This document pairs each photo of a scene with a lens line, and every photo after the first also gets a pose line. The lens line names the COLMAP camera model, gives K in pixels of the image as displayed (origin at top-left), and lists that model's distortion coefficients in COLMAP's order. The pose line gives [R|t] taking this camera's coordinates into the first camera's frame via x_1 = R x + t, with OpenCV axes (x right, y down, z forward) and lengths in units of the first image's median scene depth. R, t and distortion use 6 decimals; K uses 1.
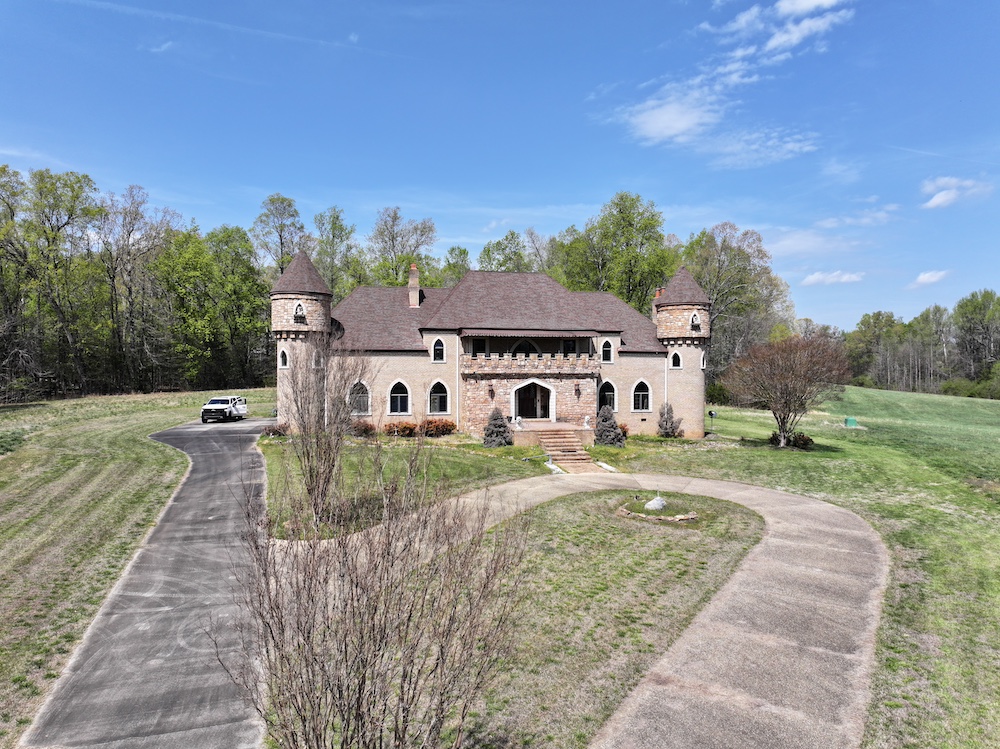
lens RADIAL K [[716.5, 0, 503.8], [0, 716.5, 367.6], [0, 0, 1]] dist [0.002563, -0.006331]
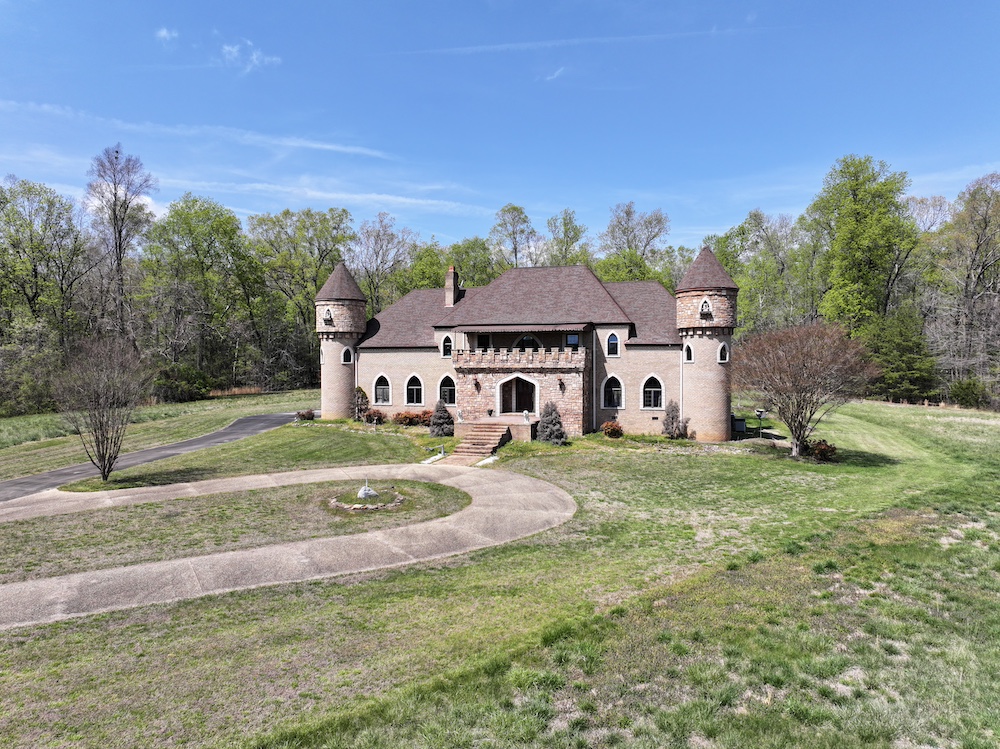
lens RADIAL K [[716.5, 0, 501.3], [0, 716.5, 371.3], [0, 0, 1]] dist [0.002563, -0.006331]
pose [[0.868275, 0.001555, -0.496081, 0.482247], [0.004203, 0.999936, 0.010492, 0.001973], [0.496066, -0.011195, 0.868213, 0.104861]]
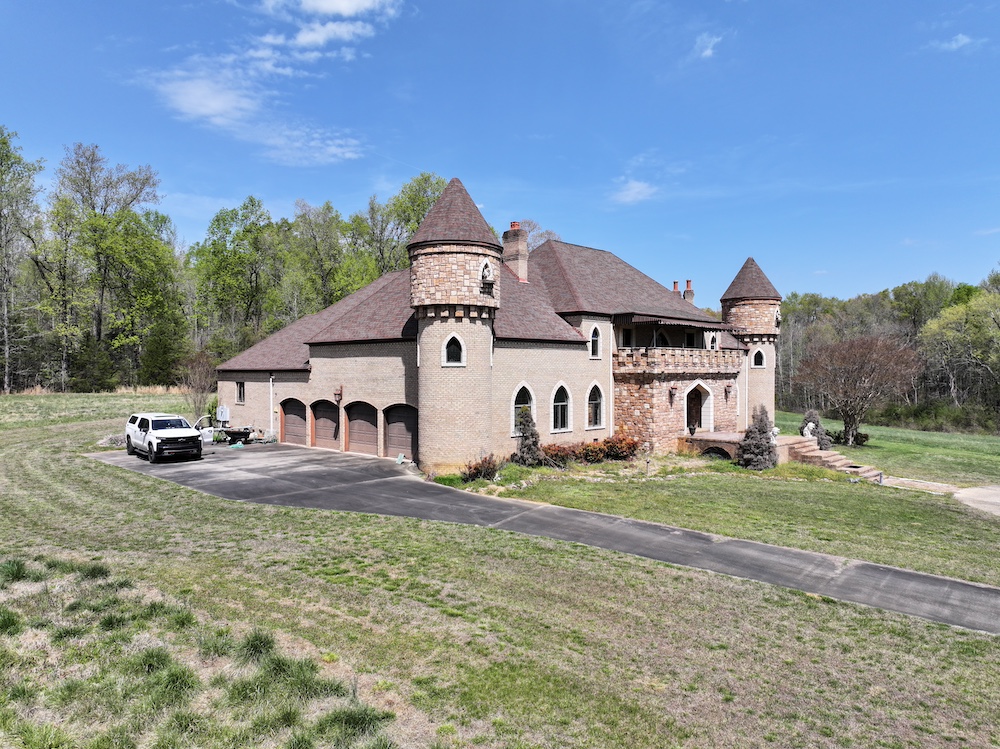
lens RADIAL K [[765.8, 0, 499.7], [0, 765.8, 384.6], [0, 0, 1]] dist [0.028405, -0.006409]
pose [[0.822811, -0.010616, 0.568216, -0.586708], [0.005204, 0.999924, 0.011146, 0.009614], [-0.568291, -0.006214, 0.822804, 0.384533]]
